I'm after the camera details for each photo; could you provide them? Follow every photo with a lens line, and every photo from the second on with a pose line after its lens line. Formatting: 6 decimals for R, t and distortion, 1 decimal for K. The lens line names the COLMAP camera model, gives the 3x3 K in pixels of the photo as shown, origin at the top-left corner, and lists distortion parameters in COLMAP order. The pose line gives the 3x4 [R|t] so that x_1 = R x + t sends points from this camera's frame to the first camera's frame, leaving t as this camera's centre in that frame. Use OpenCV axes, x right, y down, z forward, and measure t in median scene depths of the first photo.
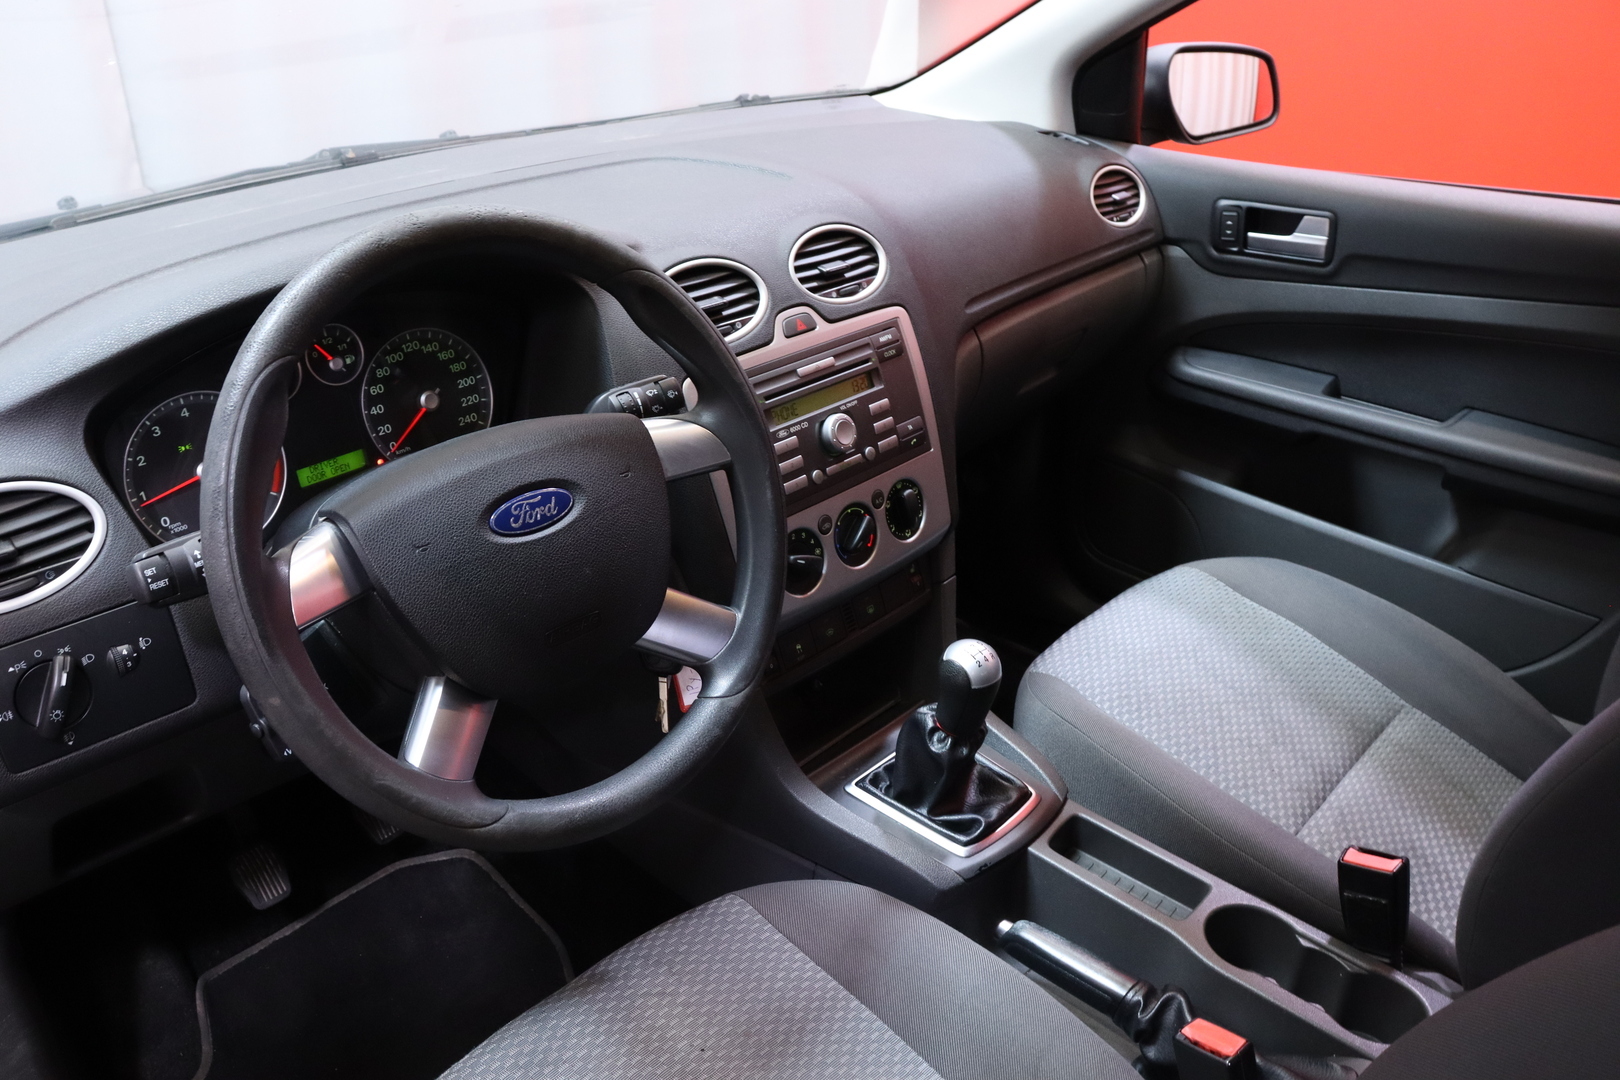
lens RADIAL K [[1325.4, 0, 810.0], [0, 1325.4, 540.0], [0, 0, 1]] dist [0.001316, 0.000025]
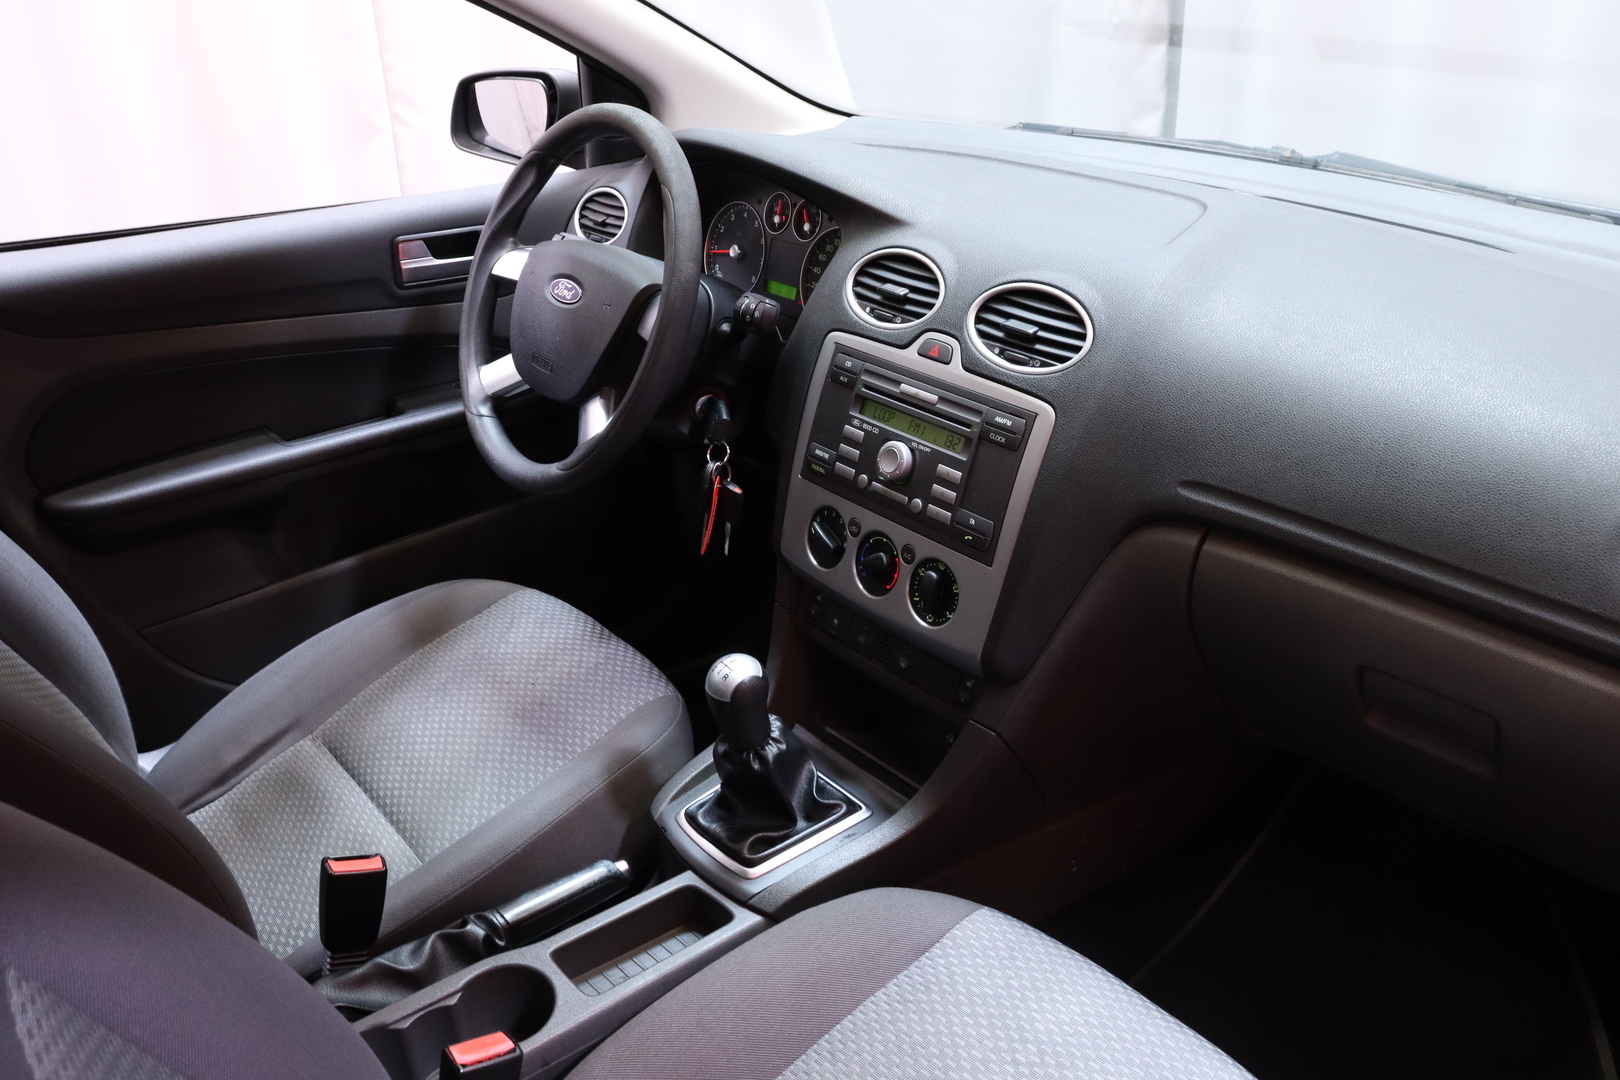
lens RADIAL K [[1325.4, 0, 810.0], [0, 1325.4, 540.0], [0, 0, 1]] dist [0.001316, 0.000025]
pose [[-0.113304, 0.450043, -0.885790, 0.899736], [-0.438390, 0.777409, 0.451054, -0.437670], [0.891615, 0.439427, 0.109211, 0.834813]]
